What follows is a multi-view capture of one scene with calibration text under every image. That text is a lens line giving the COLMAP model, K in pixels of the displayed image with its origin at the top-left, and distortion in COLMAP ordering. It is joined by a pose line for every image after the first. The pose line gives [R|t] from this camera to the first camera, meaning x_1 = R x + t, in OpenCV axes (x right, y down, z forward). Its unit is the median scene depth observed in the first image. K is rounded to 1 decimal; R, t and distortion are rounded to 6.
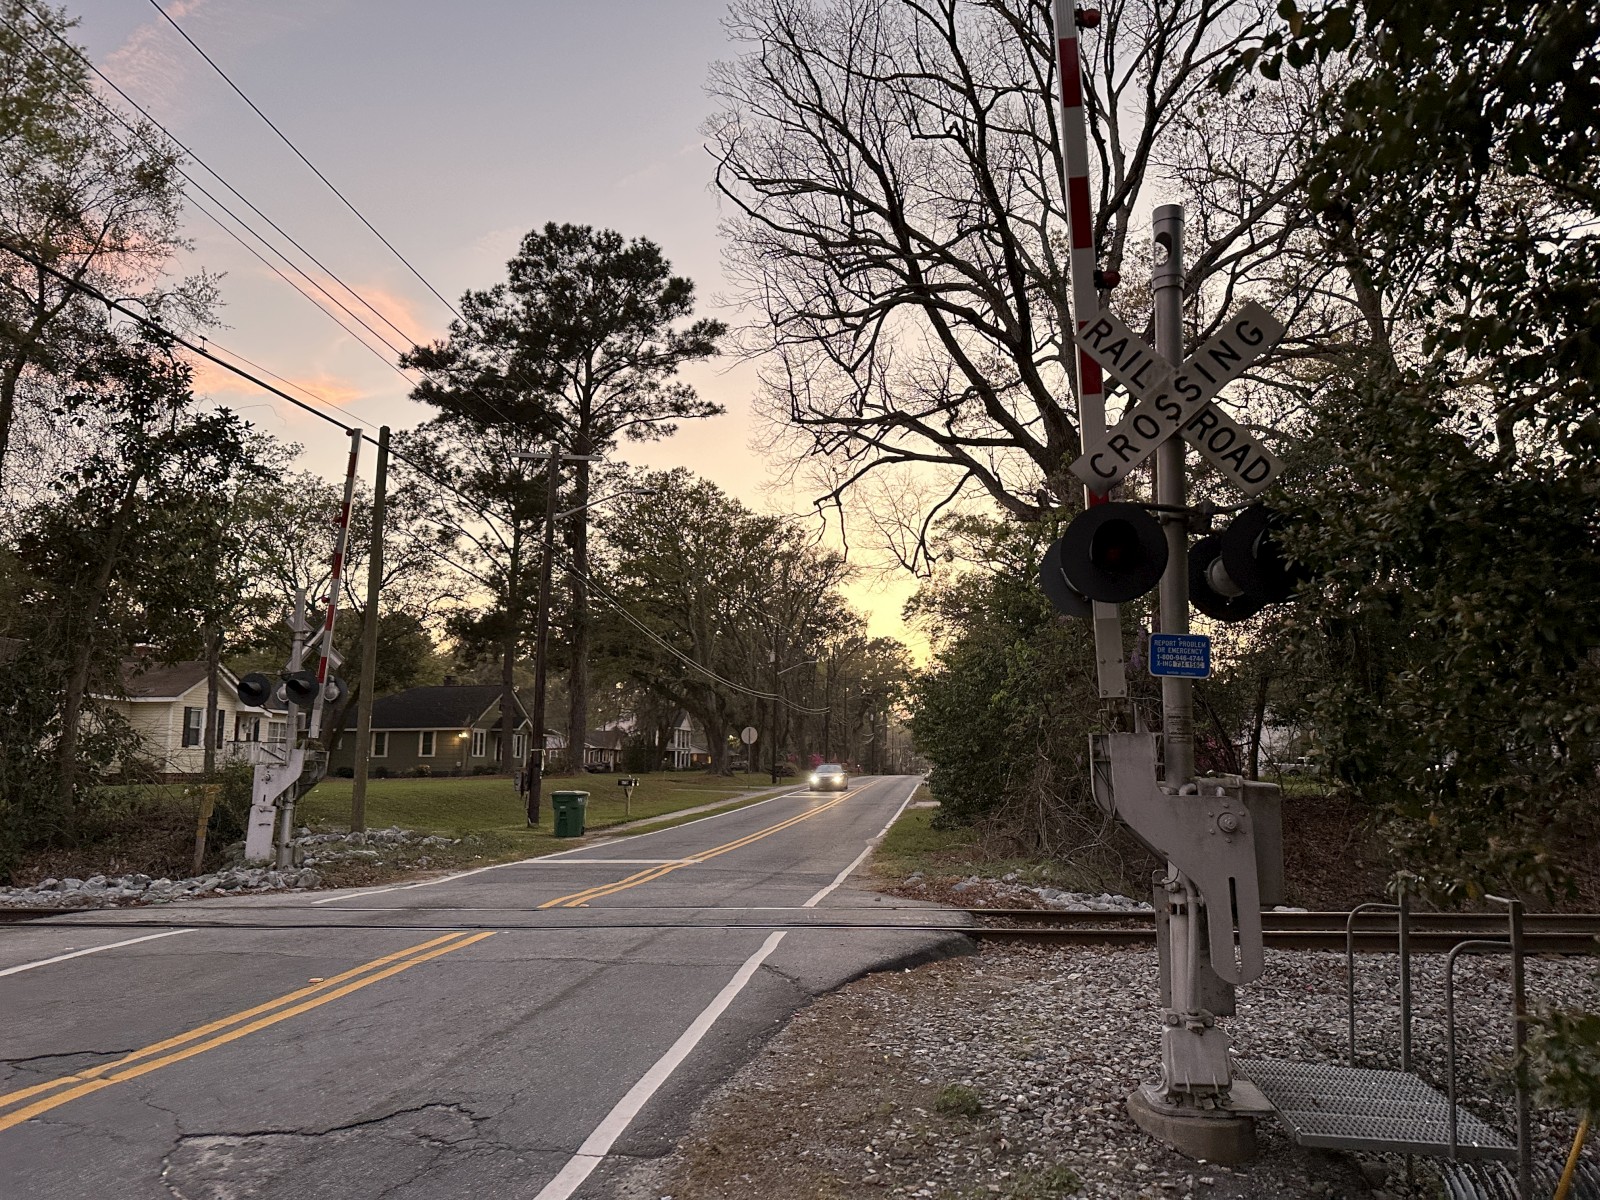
lens RADIAL K [[1126.7, 0, 800.0], [0, 1126.7, 600.0], [0, 0, 1]] dist [0.004874, 0.001100]
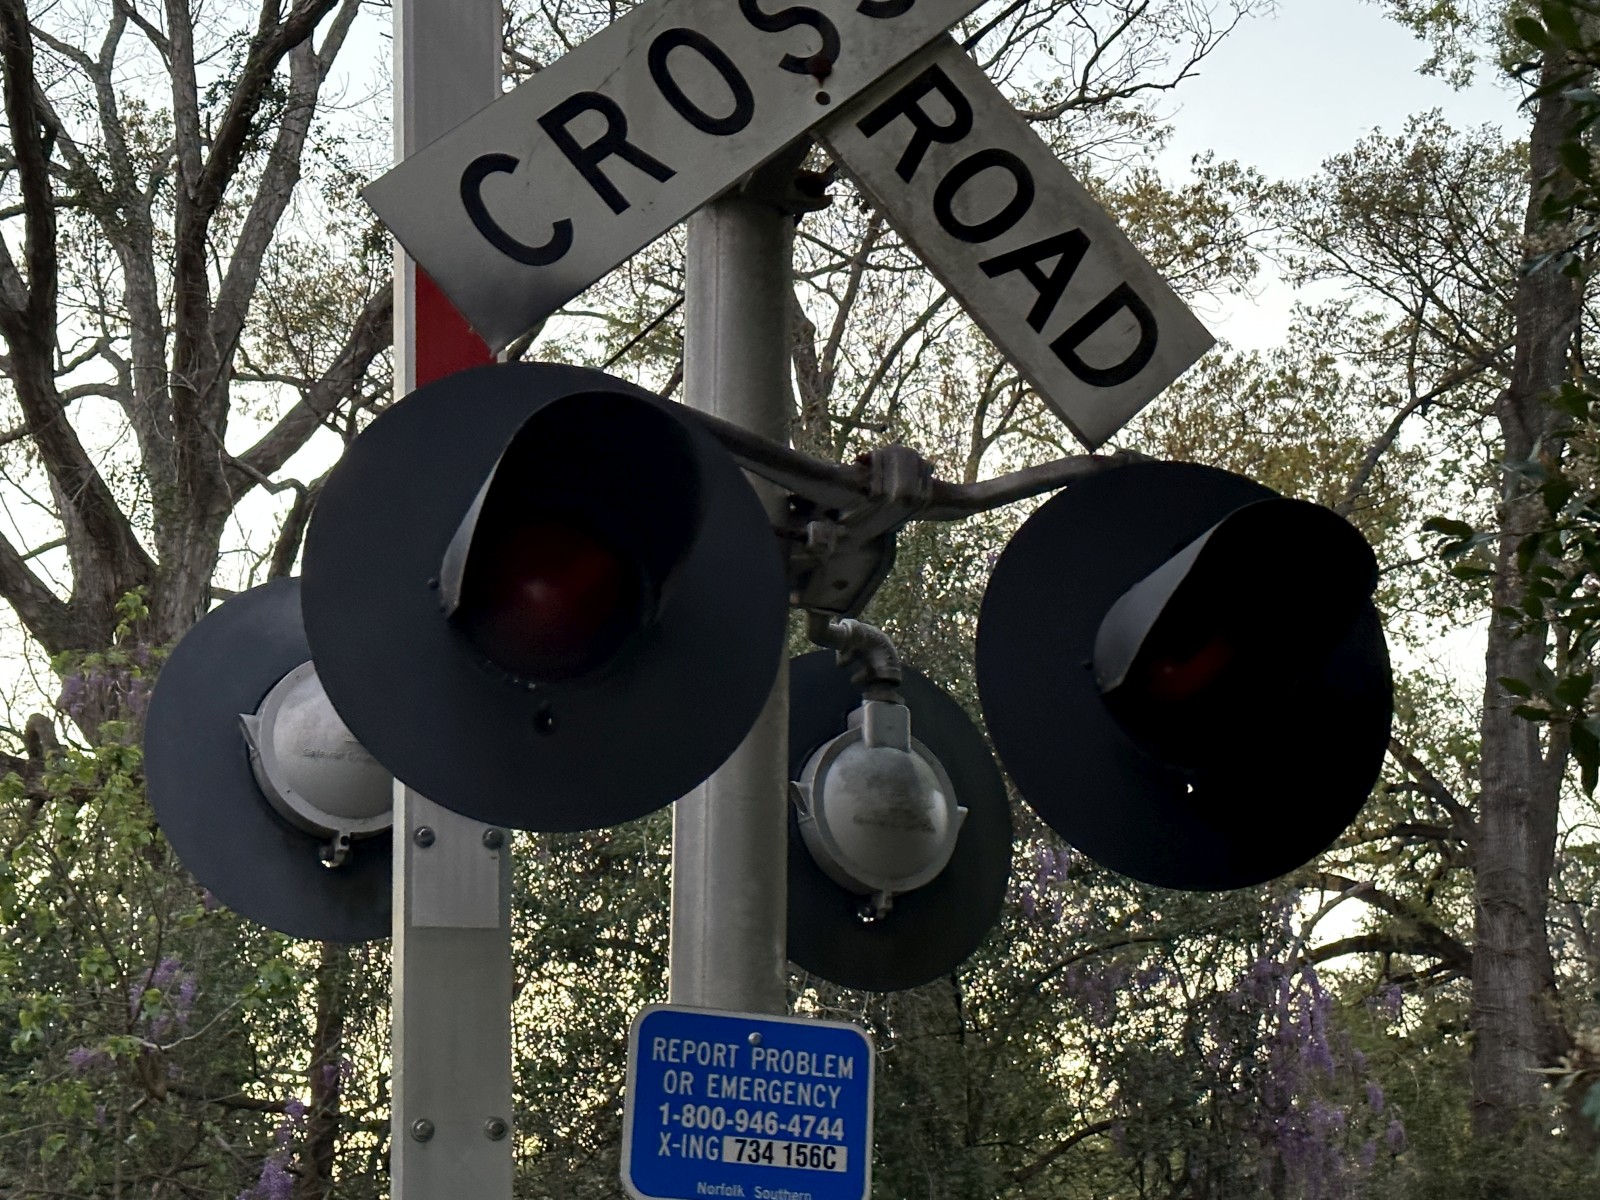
lens RADIAL K [[2703.9, 0, 800.0], [0, 2703.9, 600.0], [0, 0, 1]] dist [0.050655, 0.049056]
pose [[0.878200, 0.124358, 0.461844, 0.084262], [-0.046685, 0.983284, -0.175990, 0.045034], [-0.476010, 0.132993, 0.869326, 0.526833]]
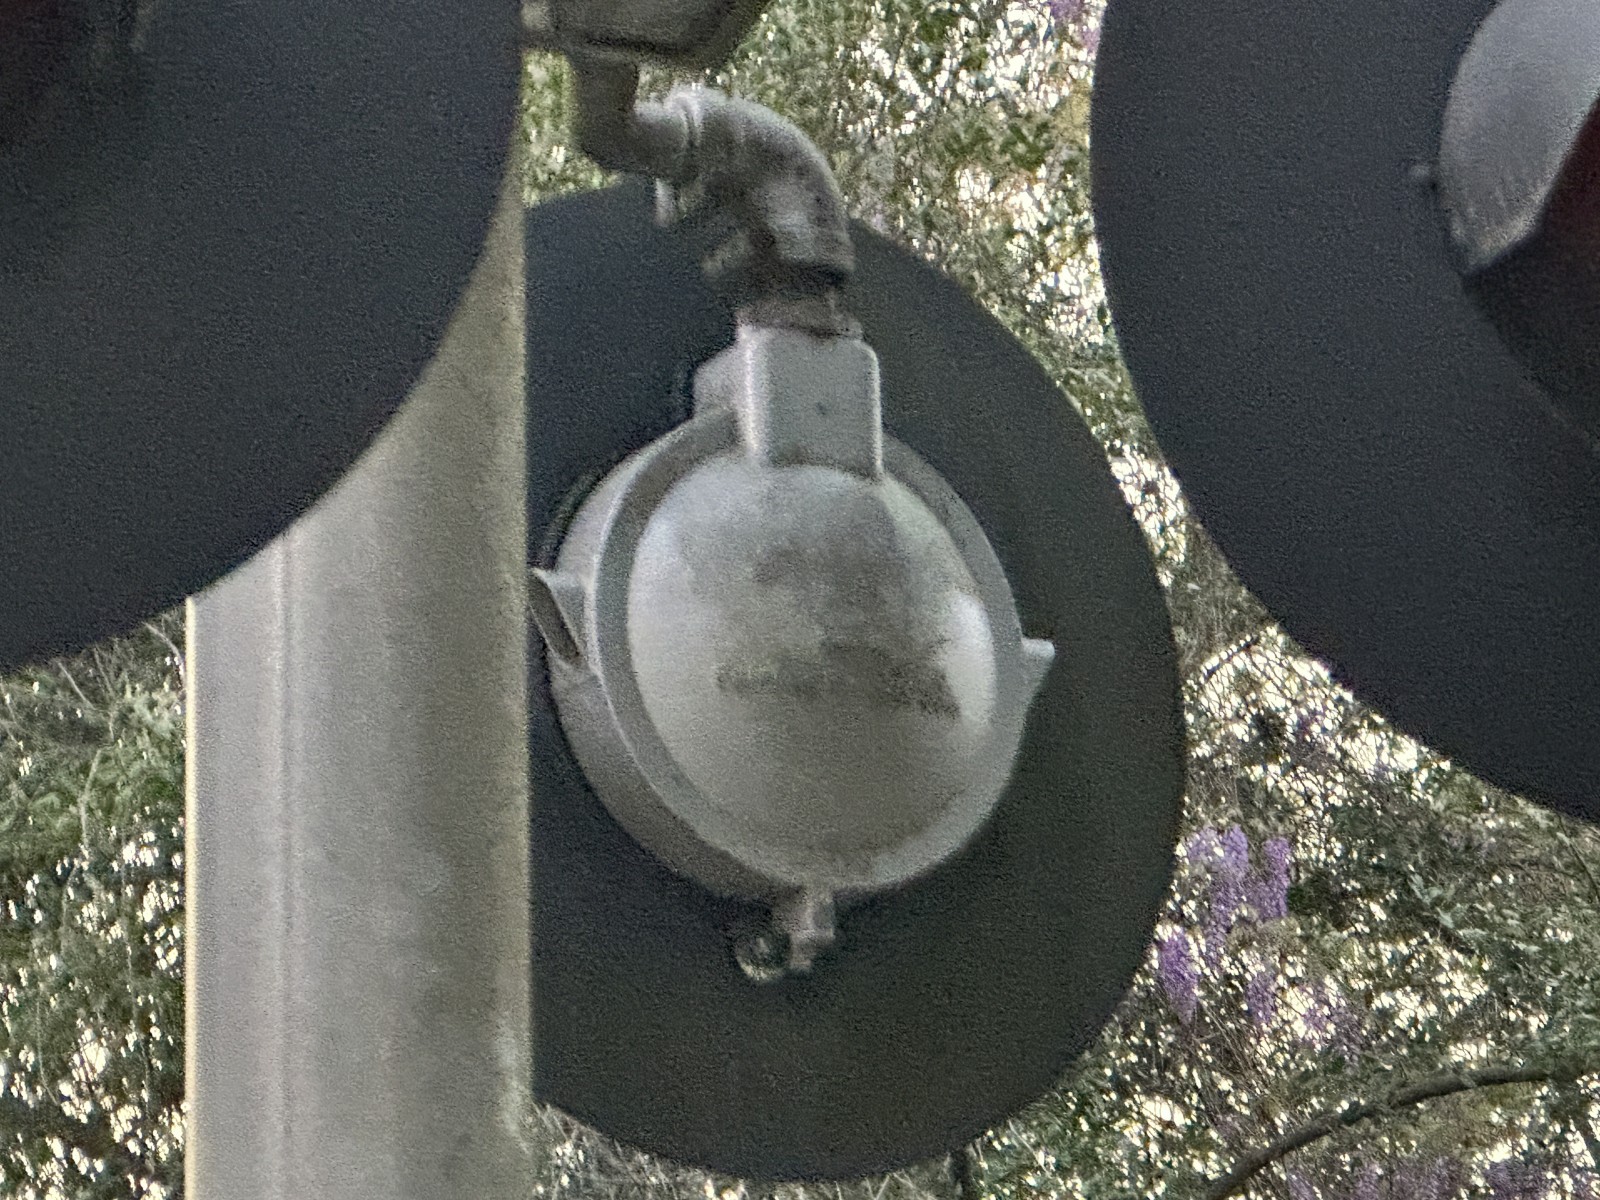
lens RADIAL K [[7573.3, 0, 800.0], [0, 7573.3, 600.0], [0, 0, 1]] dist [-0.146614, -6.061561]
pose [[0.860650, 0.084984, 0.502056, 0.098712], [-0.026241, 0.992067, -0.122945, 0.050480], [-0.508521, 0.092638, 0.856052, 0.561864]]
